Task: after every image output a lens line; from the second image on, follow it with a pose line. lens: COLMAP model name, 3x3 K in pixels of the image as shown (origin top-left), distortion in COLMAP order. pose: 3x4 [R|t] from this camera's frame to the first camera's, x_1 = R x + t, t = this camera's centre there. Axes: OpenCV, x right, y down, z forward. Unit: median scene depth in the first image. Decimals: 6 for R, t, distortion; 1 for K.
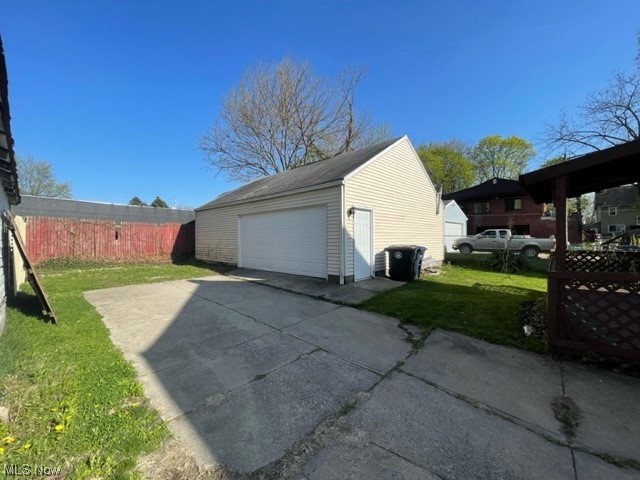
lens RADIAL K [[260.9, 0, 320.0], [0, 260.9, 240.0], [0, 0, 1]] dist [0.000255, 0.000138]
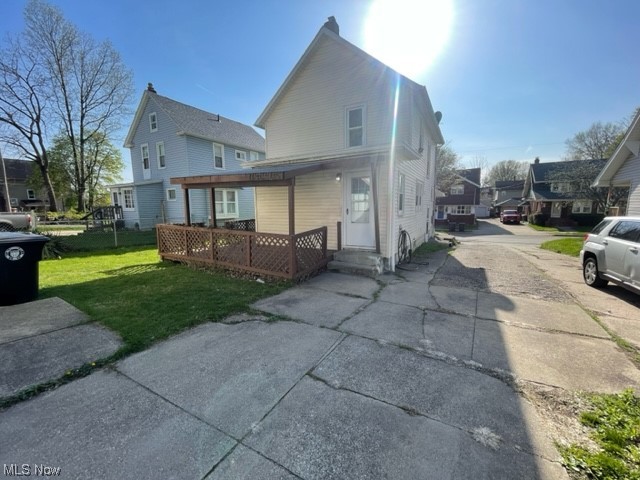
lens RADIAL K [[260.9, 0, 320.0], [0, 260.9, 240.0], [0, 0, 1]] dist [0.000255, 0.000138]
pose [[-0.237316, -0.115236, 0.964573, -0.711180], [0.016809, 0.992303, 0.122685, -0.041251], [-0.971287, 0.045328, -0.233552, 1.208350]]
